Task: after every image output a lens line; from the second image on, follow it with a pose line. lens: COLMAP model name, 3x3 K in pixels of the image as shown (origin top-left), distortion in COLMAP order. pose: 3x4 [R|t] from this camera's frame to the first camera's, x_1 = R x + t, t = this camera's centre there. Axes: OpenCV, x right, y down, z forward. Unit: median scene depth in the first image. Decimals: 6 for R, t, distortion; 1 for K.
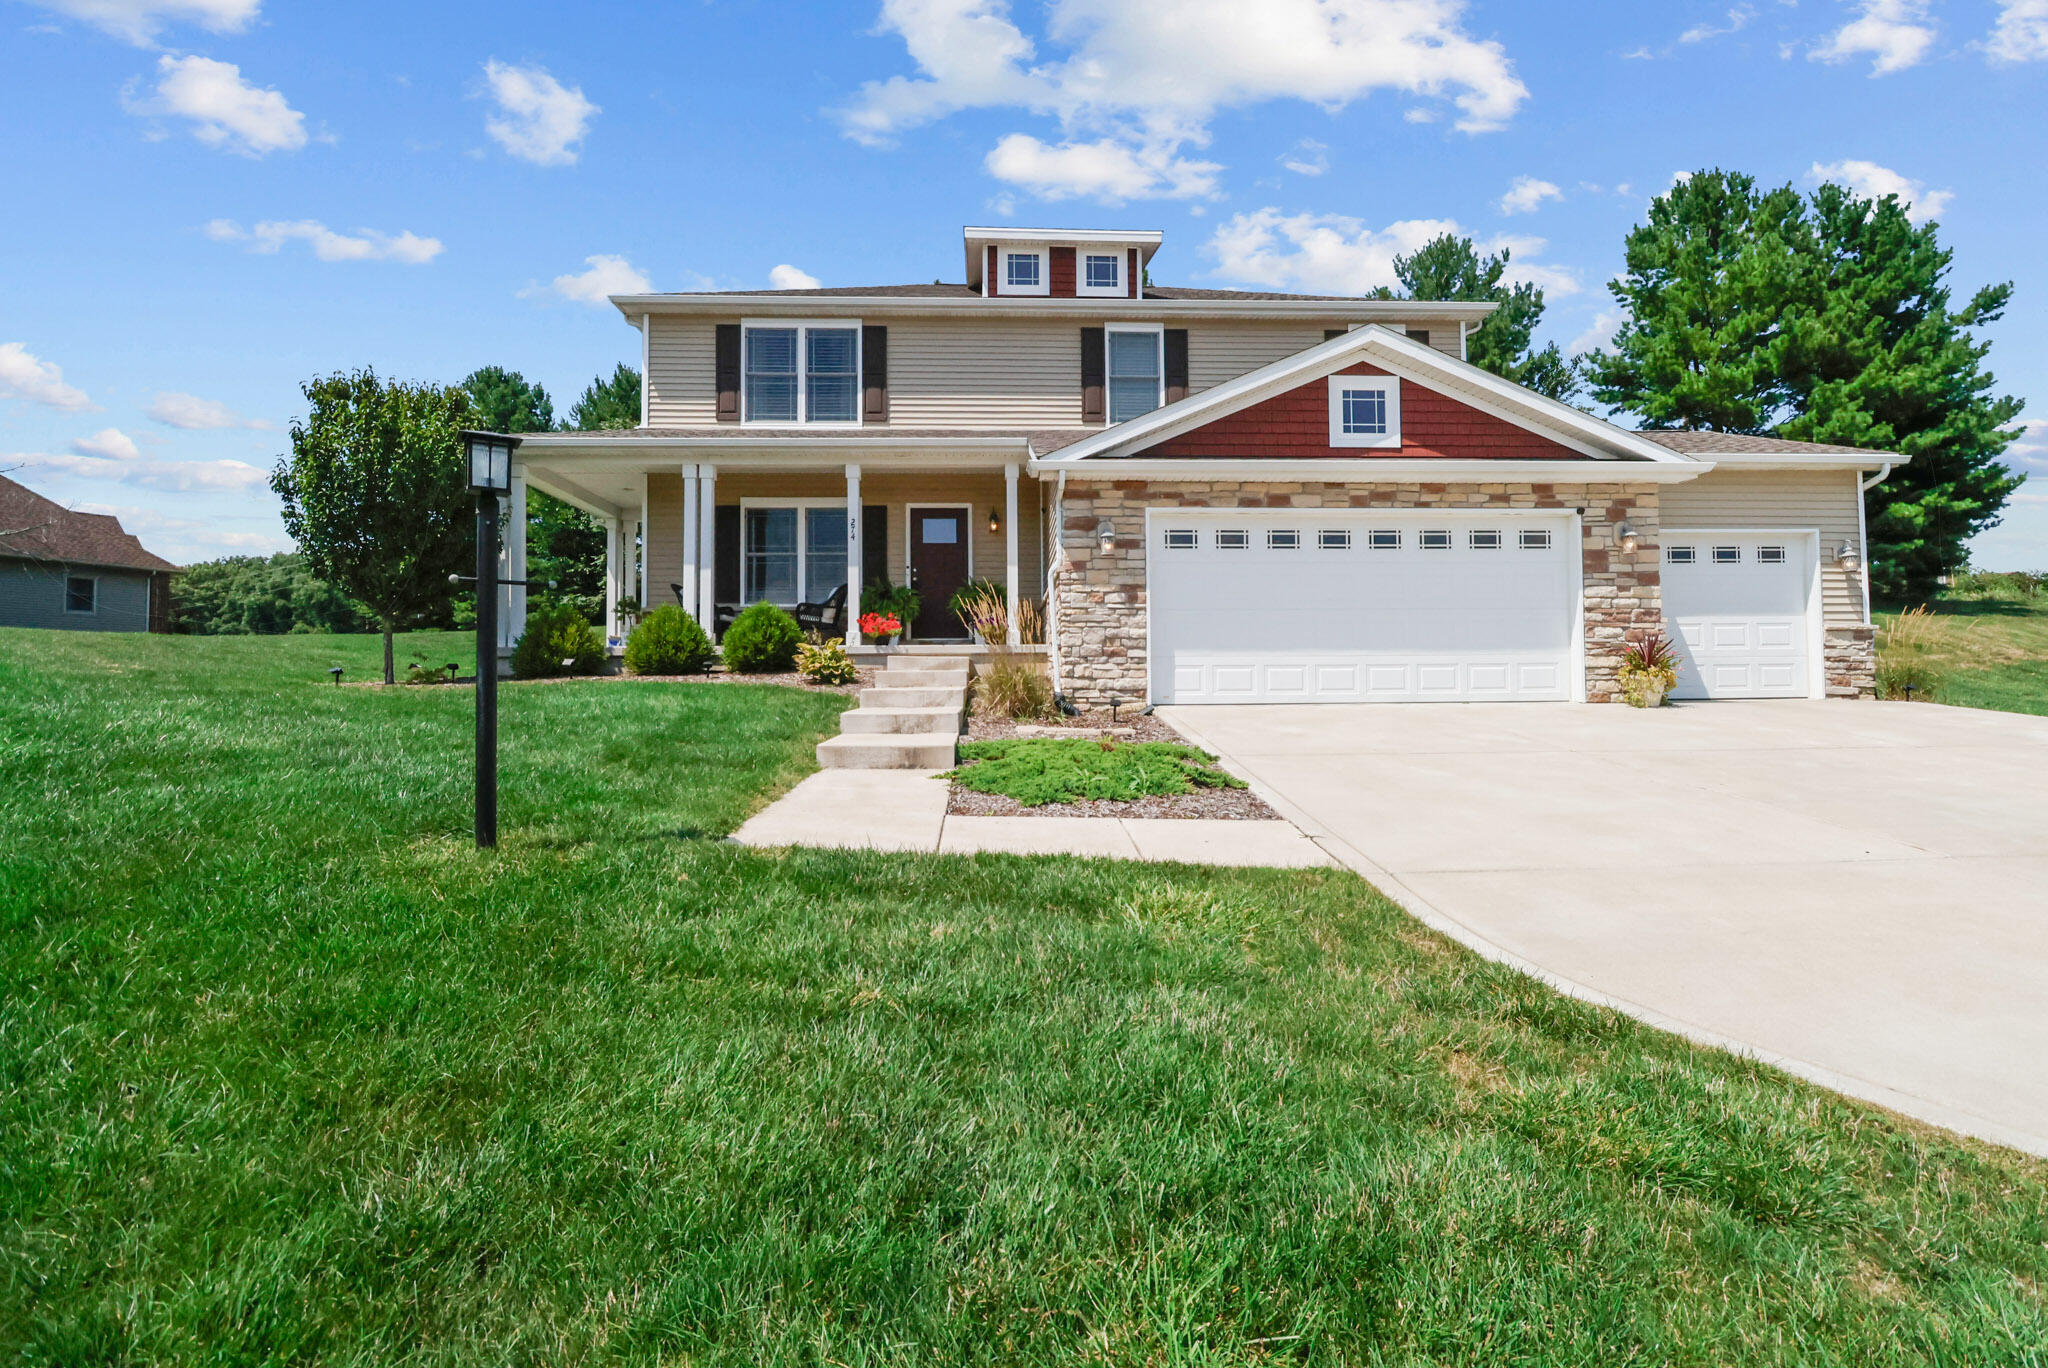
lens RADIAL K [[963.5, 0, 1048.3], [0, 963.5, 661.5], [0, 0, 1]] dist [0.001024, -0.012842]
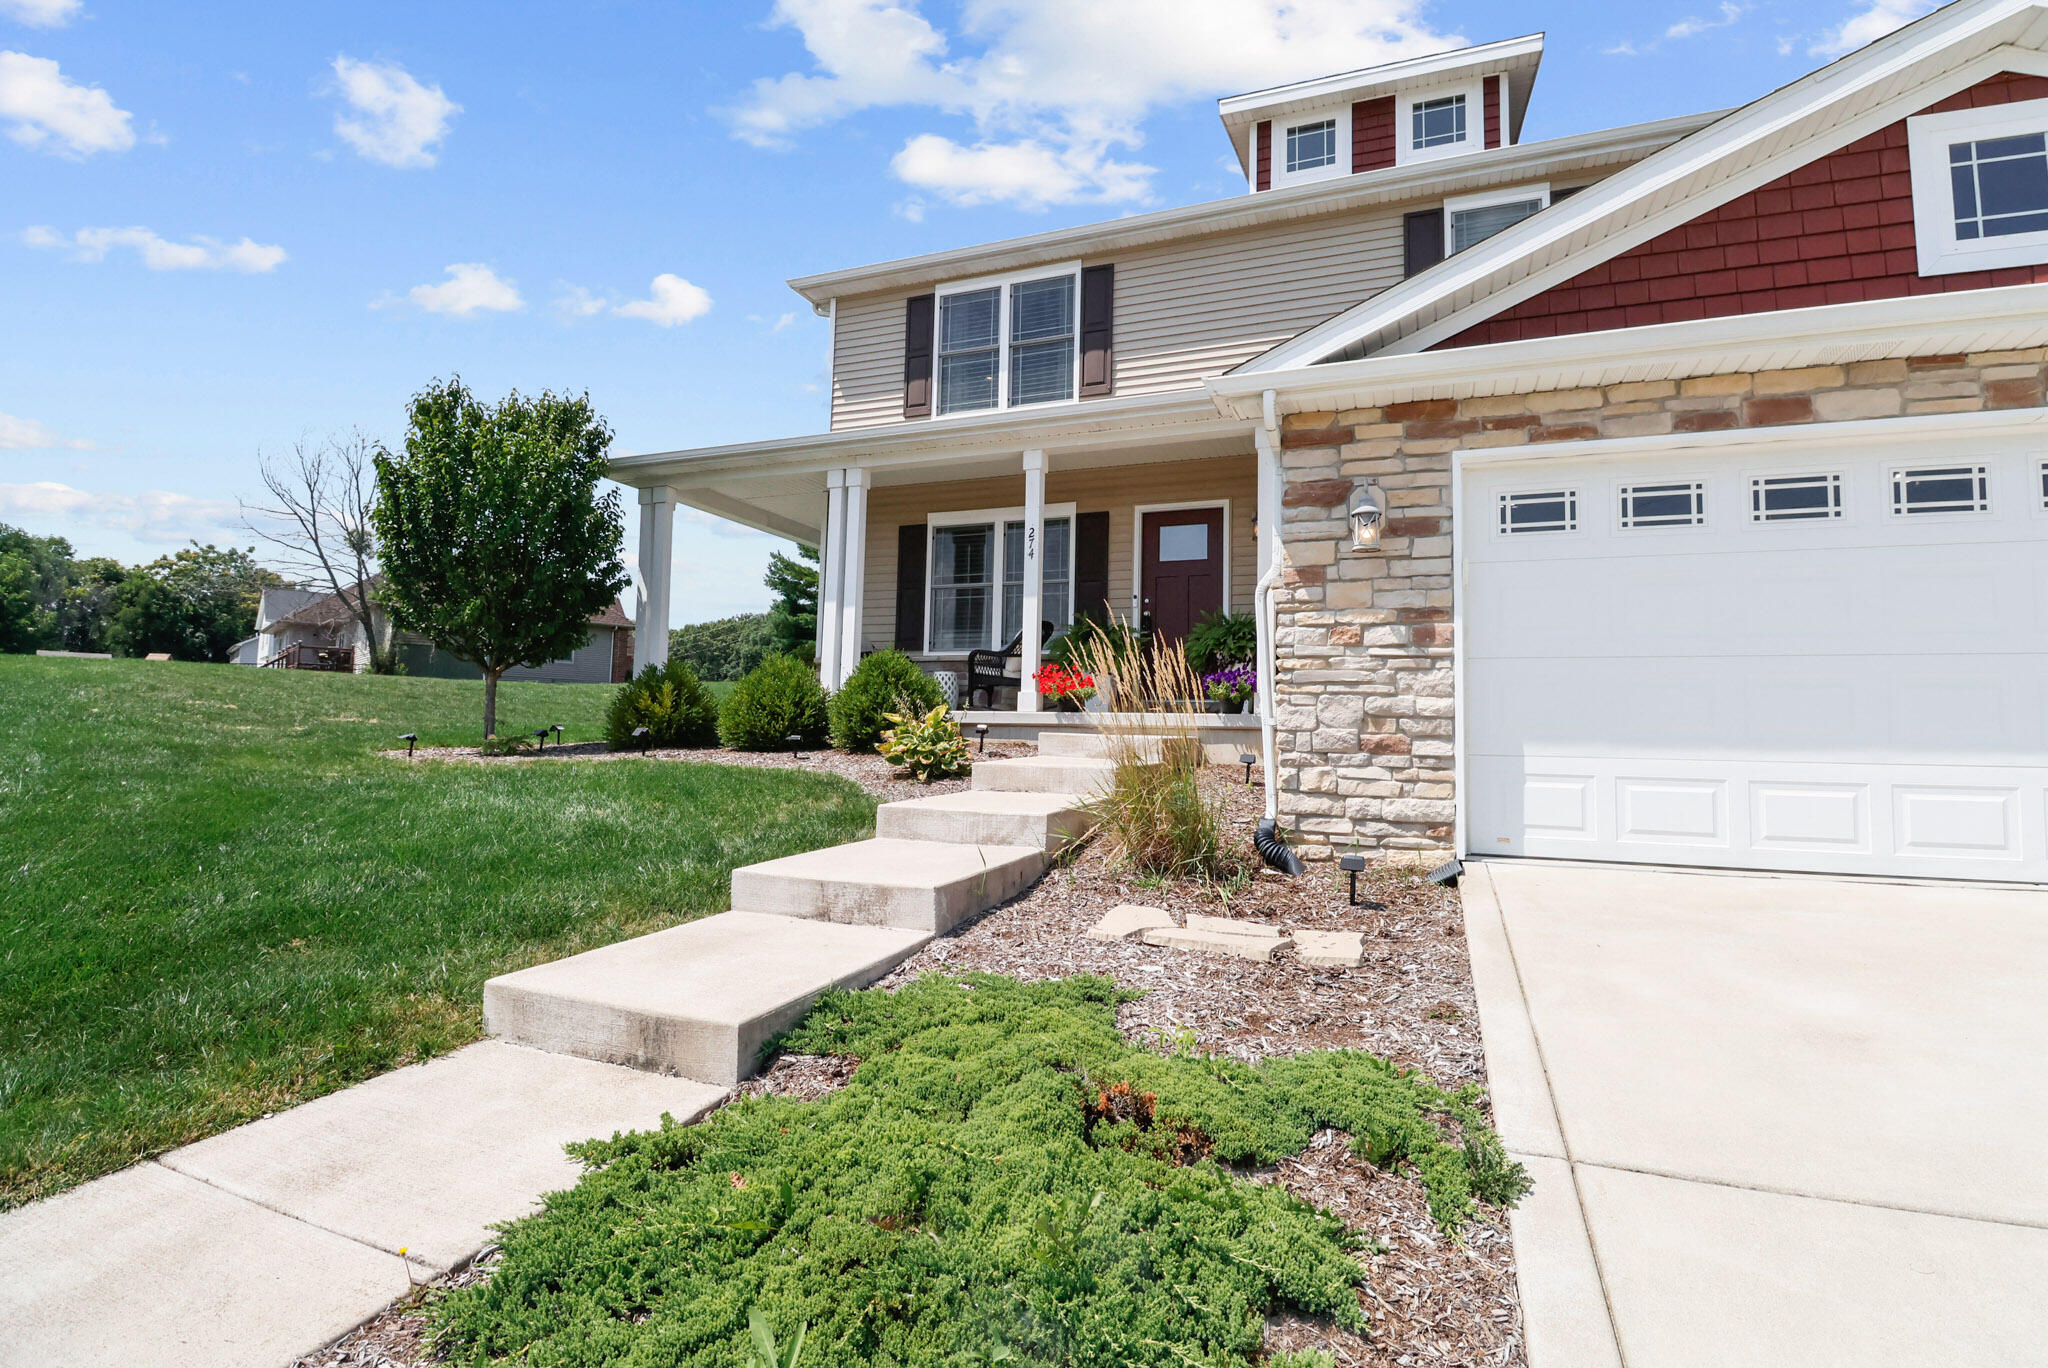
lens RADIAL K [[963.5, 0, 1048.3], [0, 963.5, 661.5], [0, 0, 1]] dist [0.001024, -0.012842]
pose [[0.908599, -0.005836, -0.417629, 0.115813], [-0.012816, 0.999042, -0.041844, -0.028615], [0.417473, 0.043372, 0.907654, 0.461143]]
